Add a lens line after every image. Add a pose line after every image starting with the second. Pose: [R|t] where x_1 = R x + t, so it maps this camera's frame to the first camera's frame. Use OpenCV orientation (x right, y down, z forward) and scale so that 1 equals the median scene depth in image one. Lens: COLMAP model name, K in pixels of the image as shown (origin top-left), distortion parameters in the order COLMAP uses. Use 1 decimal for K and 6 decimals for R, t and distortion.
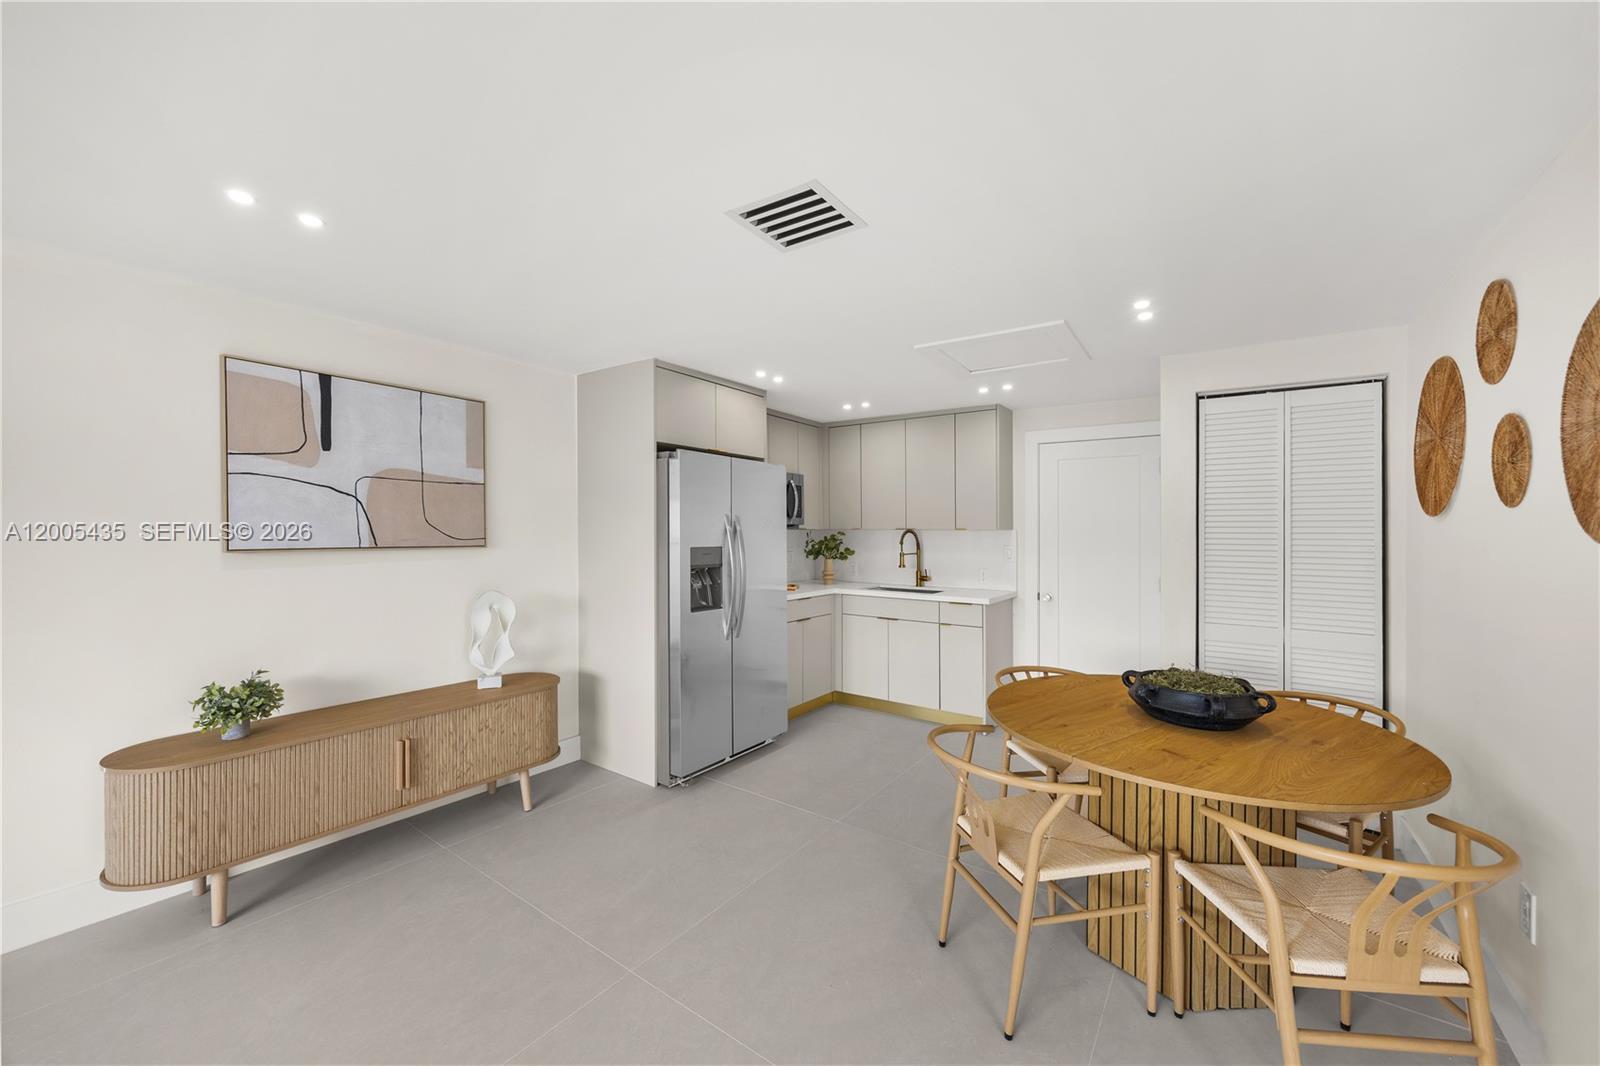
lens RADIAL K [[609.3, 0, 827.1], [0, 609.3, 530.9], [0, 0, 1]] dist [-0.000062, 0.000567]
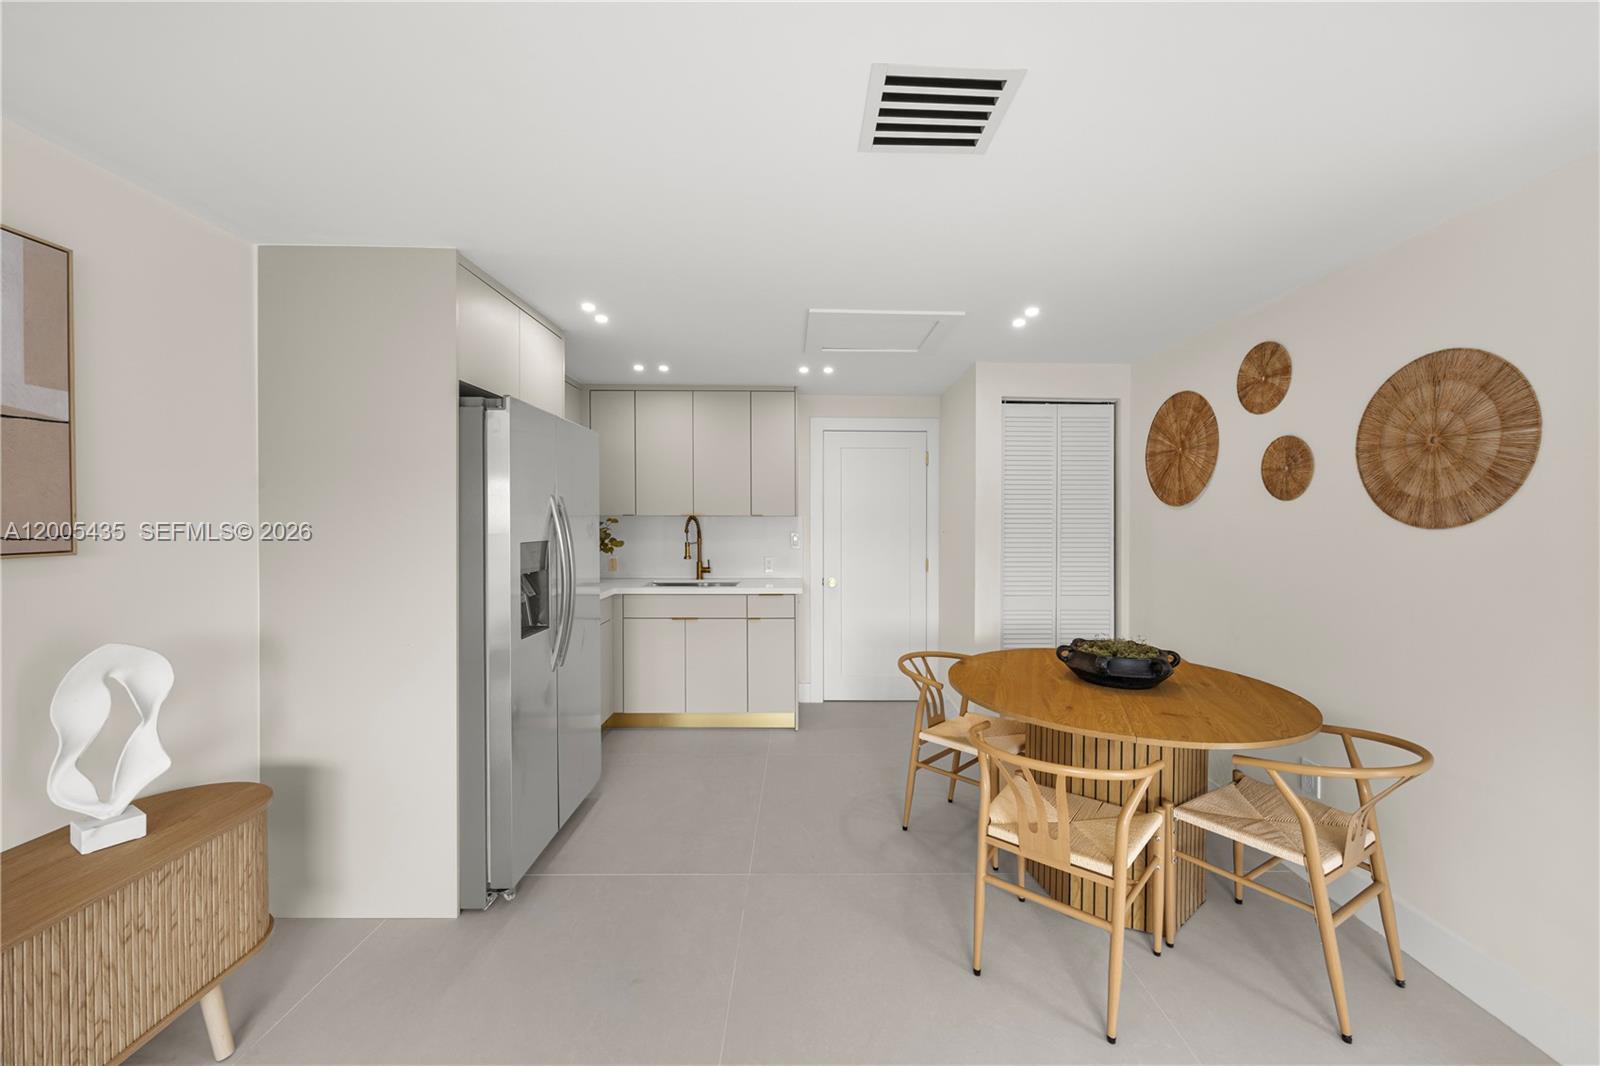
lens RADIAL K [[609.3, 0, 814.3], [0, 609.3, 516.4], [0, 0, 1]] dist [-0.000062, 0.000567]
pose [[0.816392, -0.002064, 0.577494, -0.361301], [0.002060, 0.999998, 0.000662, -0.002357], [-0.577494, 0.000649, 0.816395, 0.269261]]
